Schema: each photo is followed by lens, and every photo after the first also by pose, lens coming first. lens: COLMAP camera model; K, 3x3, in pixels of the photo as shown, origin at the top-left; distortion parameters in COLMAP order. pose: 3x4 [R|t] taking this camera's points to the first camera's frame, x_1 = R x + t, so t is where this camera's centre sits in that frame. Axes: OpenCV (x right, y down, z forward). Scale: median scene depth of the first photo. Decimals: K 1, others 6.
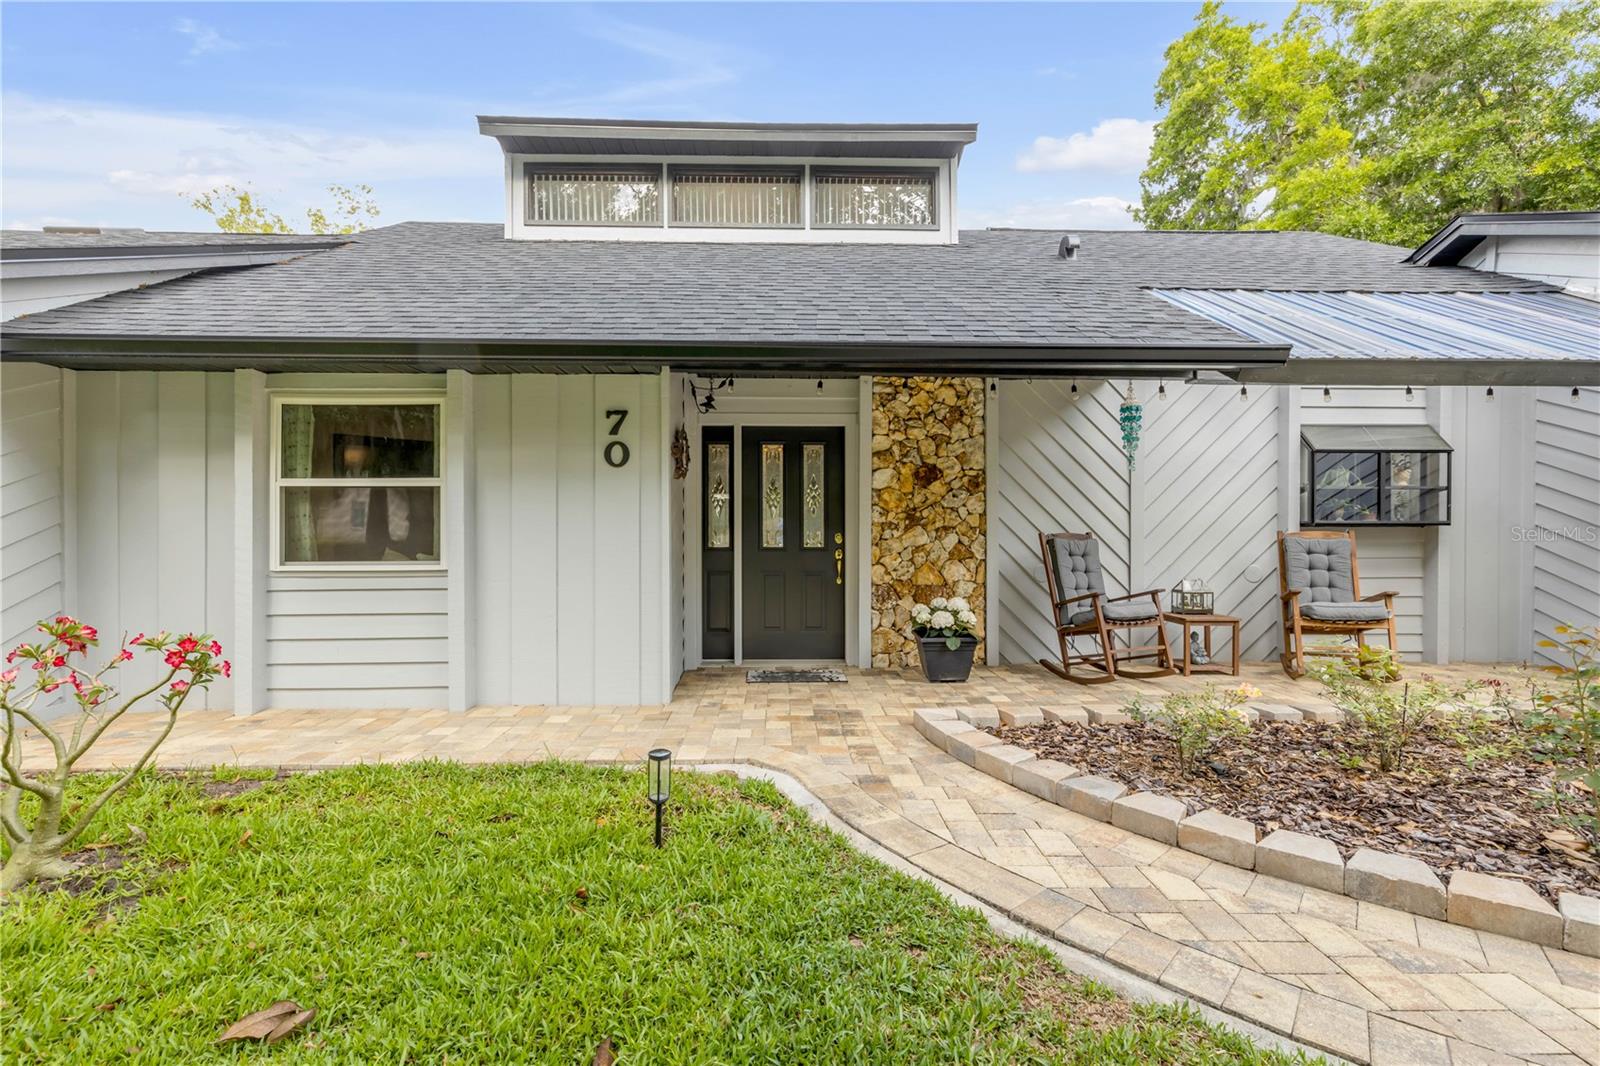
lens RADIAL K [[733.9, 0, 800.0], [0, 733.9, 529.9], [0, 0, 1]] dist [0.000814, 0.000059]
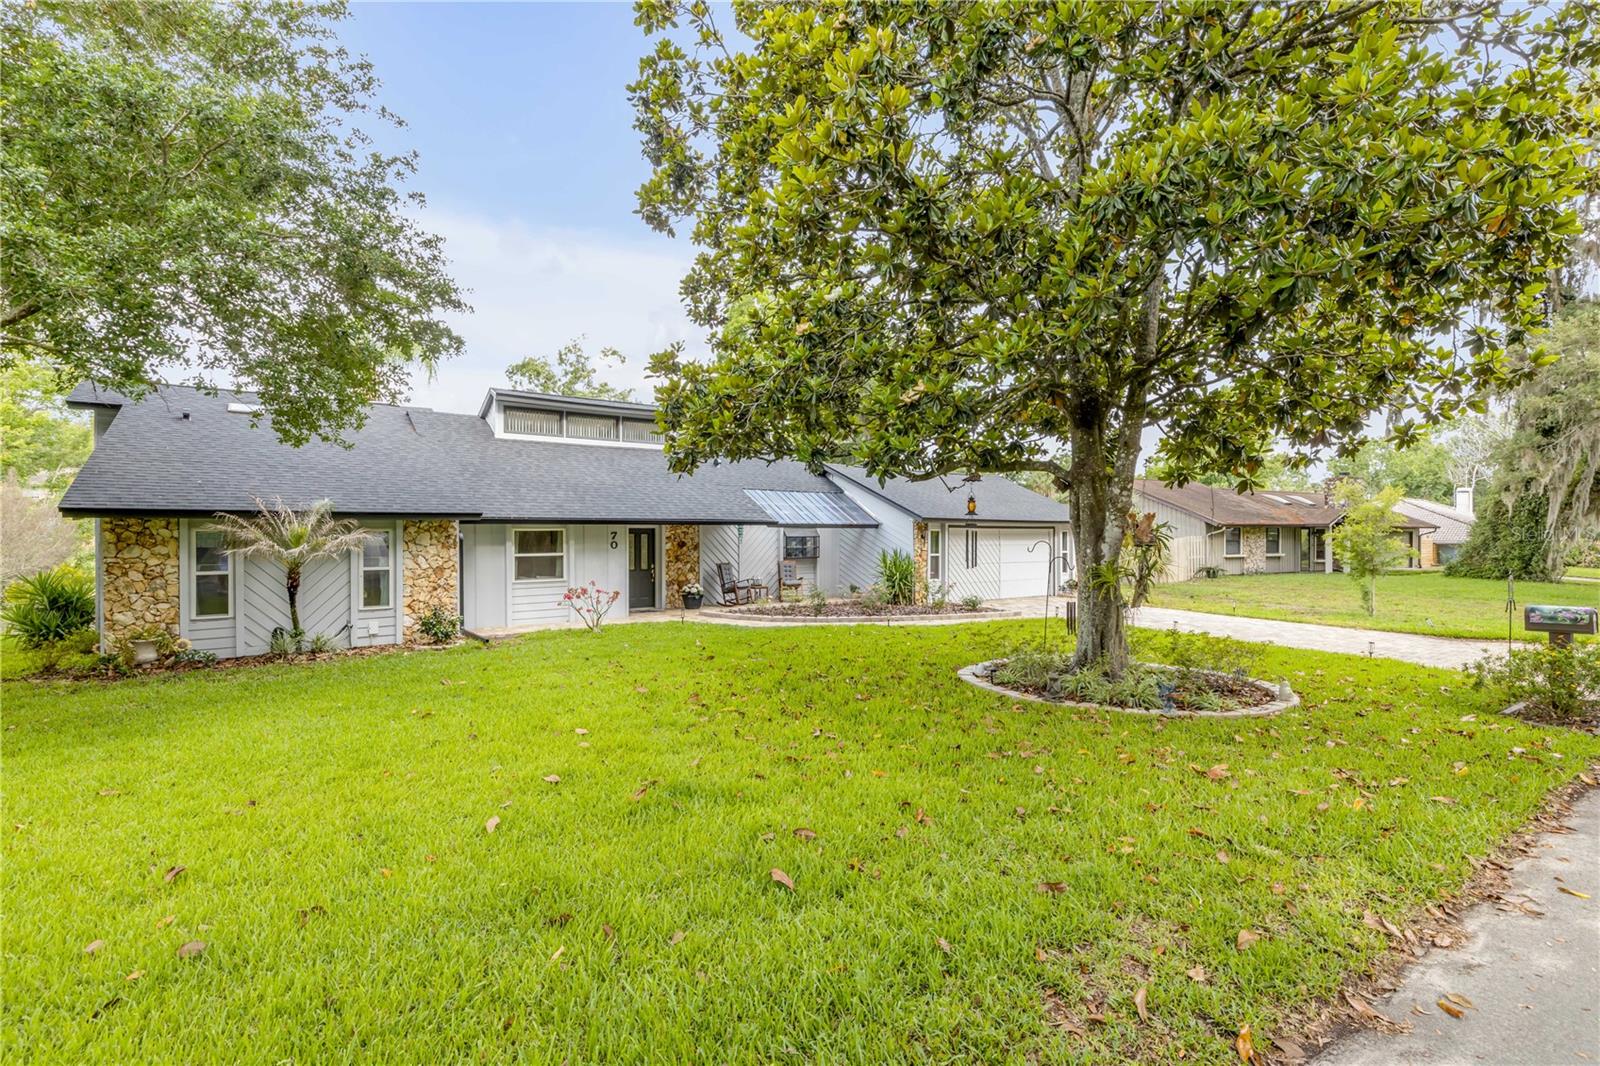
lens RADIAL K [[733.9, 0, 800.2], [0, 733.9, 534.0], [0, 0, 1]] dist [0.000814, 0.000059]
pose [[0.831832, -0.001102, 0.555027, -1.169192], [0.000532, 0.999999, 0.001189, -0.127600], [-0.555027, -0.000694, 0.831832, -1.916117]]
